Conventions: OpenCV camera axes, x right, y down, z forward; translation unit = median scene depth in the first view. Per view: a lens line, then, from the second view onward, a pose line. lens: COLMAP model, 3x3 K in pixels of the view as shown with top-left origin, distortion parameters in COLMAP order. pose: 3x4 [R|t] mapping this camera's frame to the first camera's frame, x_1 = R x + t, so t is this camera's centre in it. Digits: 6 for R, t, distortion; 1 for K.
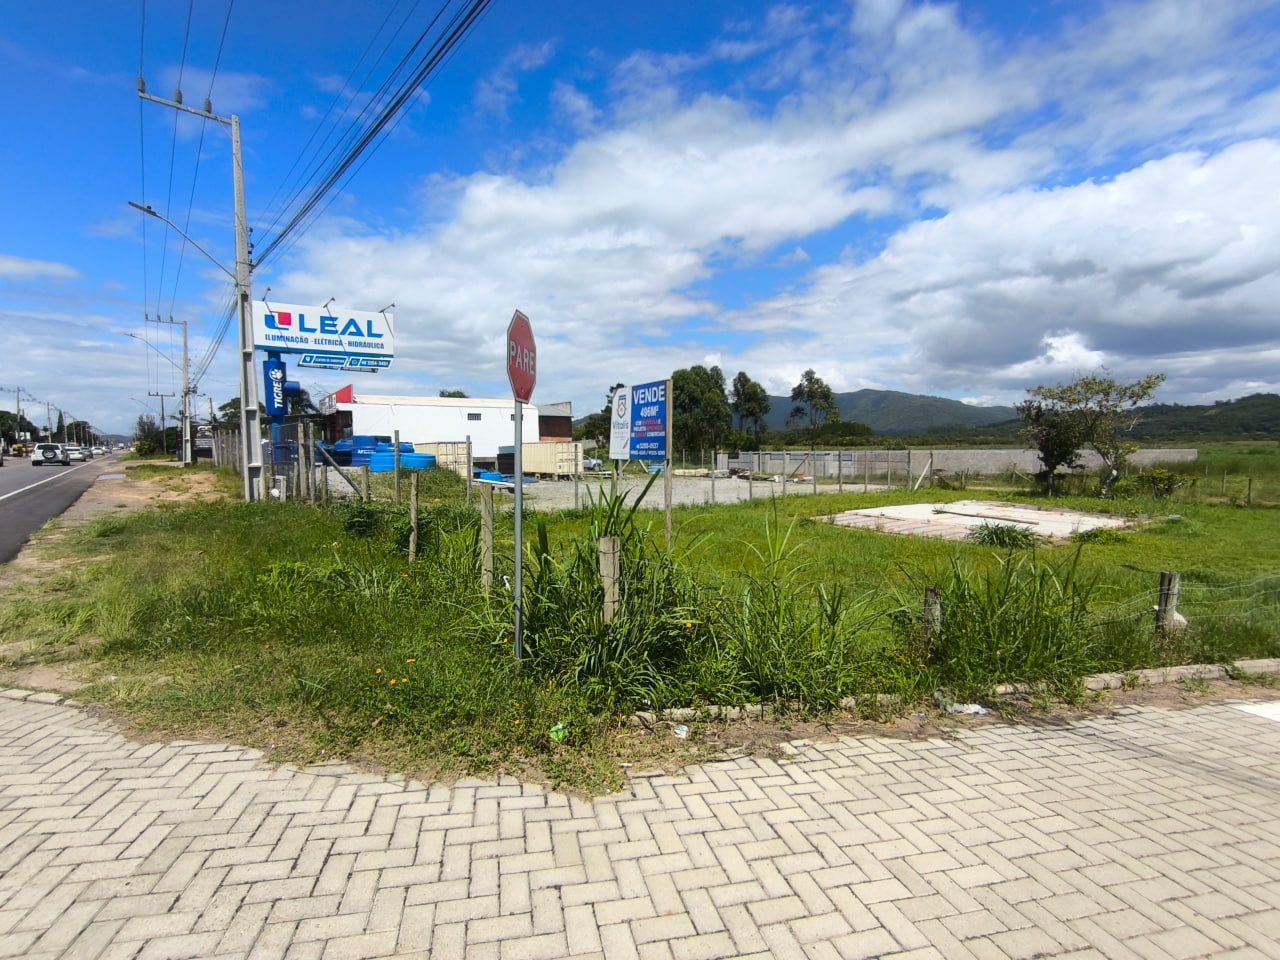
lens RADIAL K [[576.8, 0, 632.7], [0, 576.8, 487.3], [0, 0, 1]] dist [-0.042693, 0.021627]
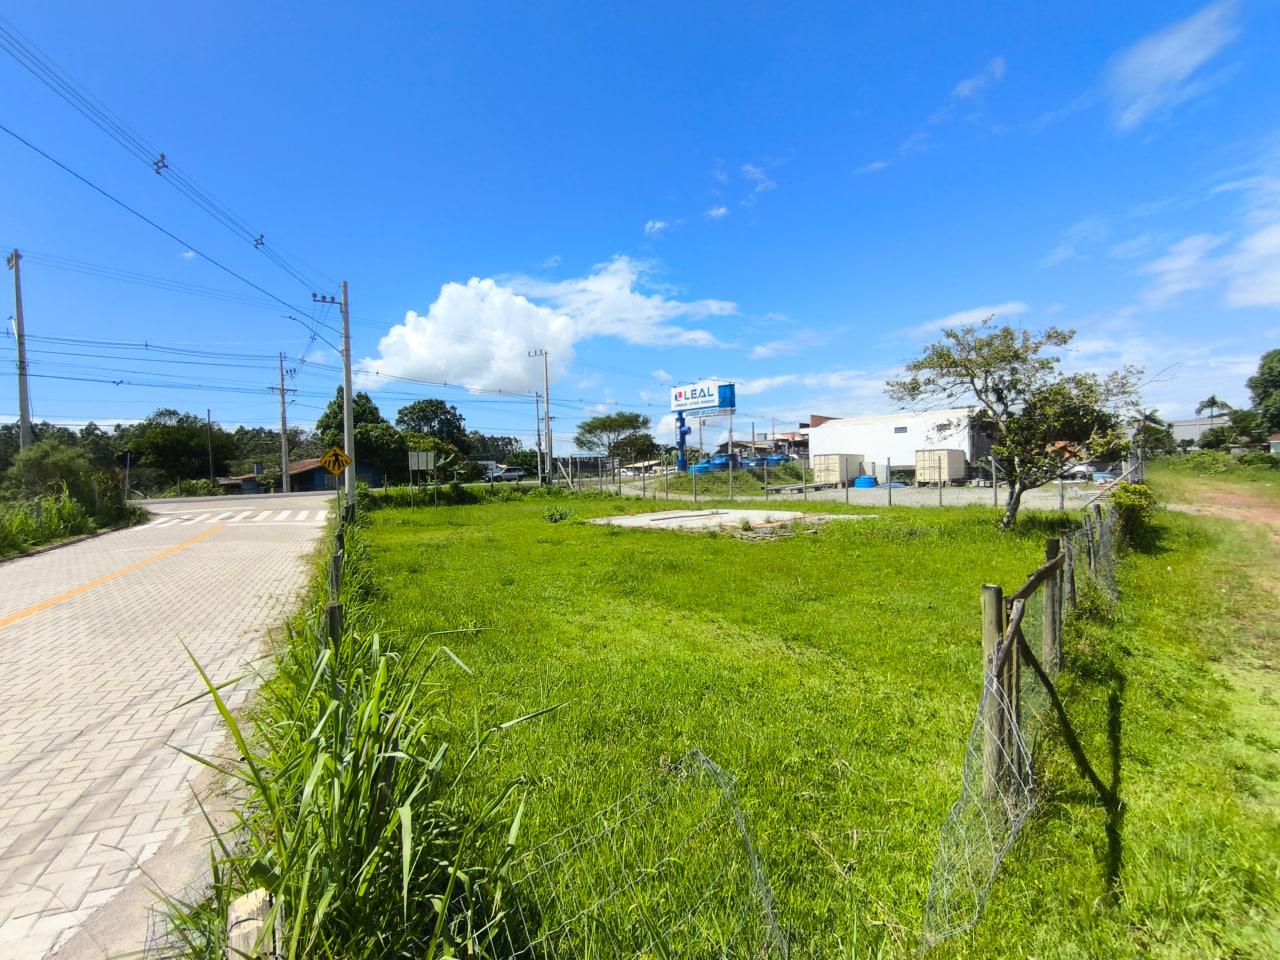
lens RADIAL K [[581.1, 0, 639.6], [0, 581.1, 484.8], [0, 0, 1]] dist [-0.039077, 0.019870]
pose [[0.181758, 0.029635, -0.982897, 0.100923], [-0.044608, 0.998765, 0.021865, -0.002533], [0.982331, 0.039871, 0.182856, 0.041084]]
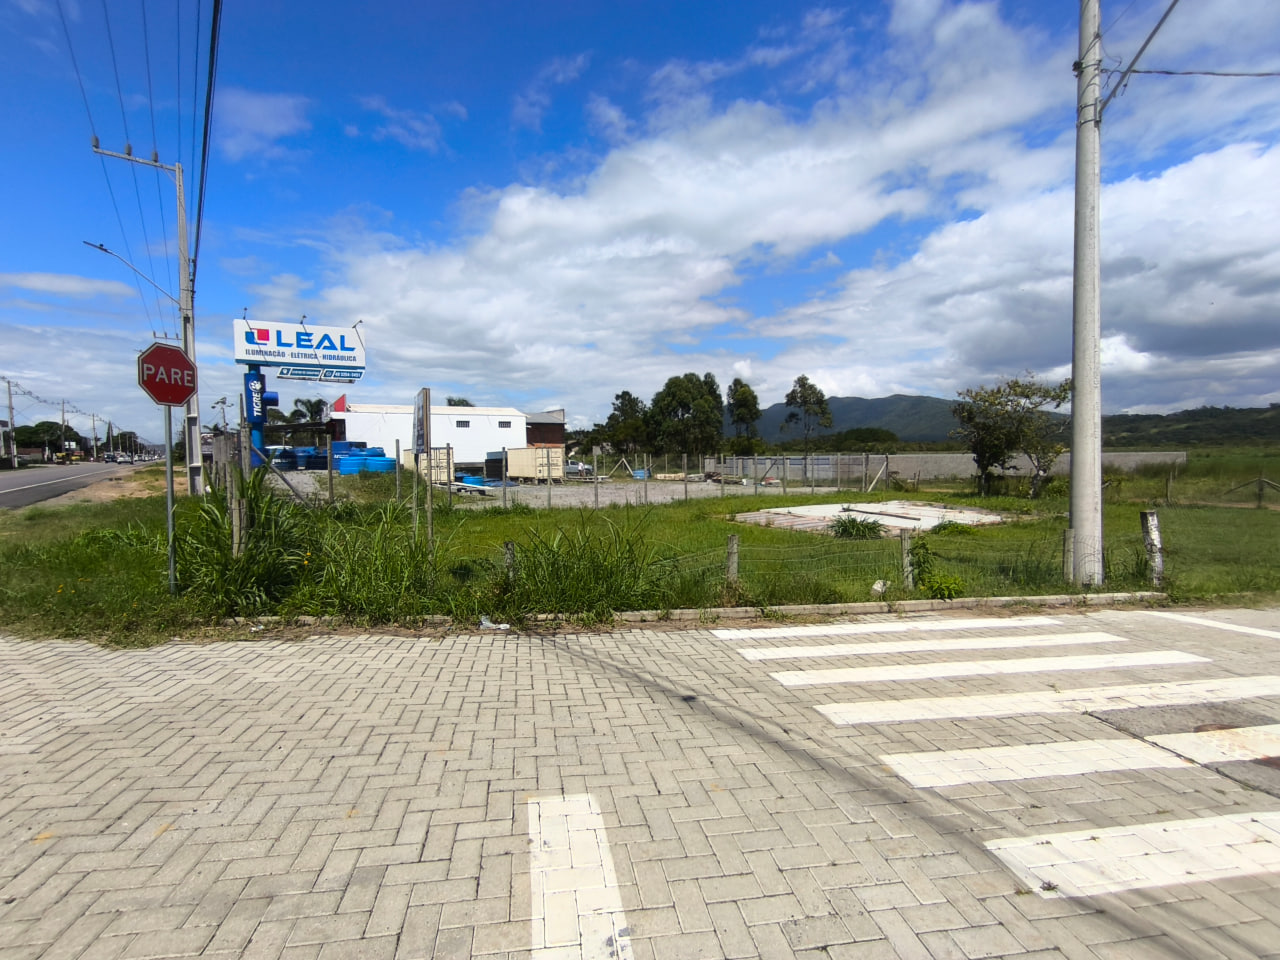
lens RADIAL K [[581.1, 0, 639.6], [0, 581.1, 484.8], [0, 0, 1]] dist [-0.039077, 0.019870]
pose [[0.998772, -0.001300, -0.049531, 0.013057], [0.000391, 0.999831, -0.018355, 0.001003], [0.049547, 0.018313, 0.998604, -0.004826]]
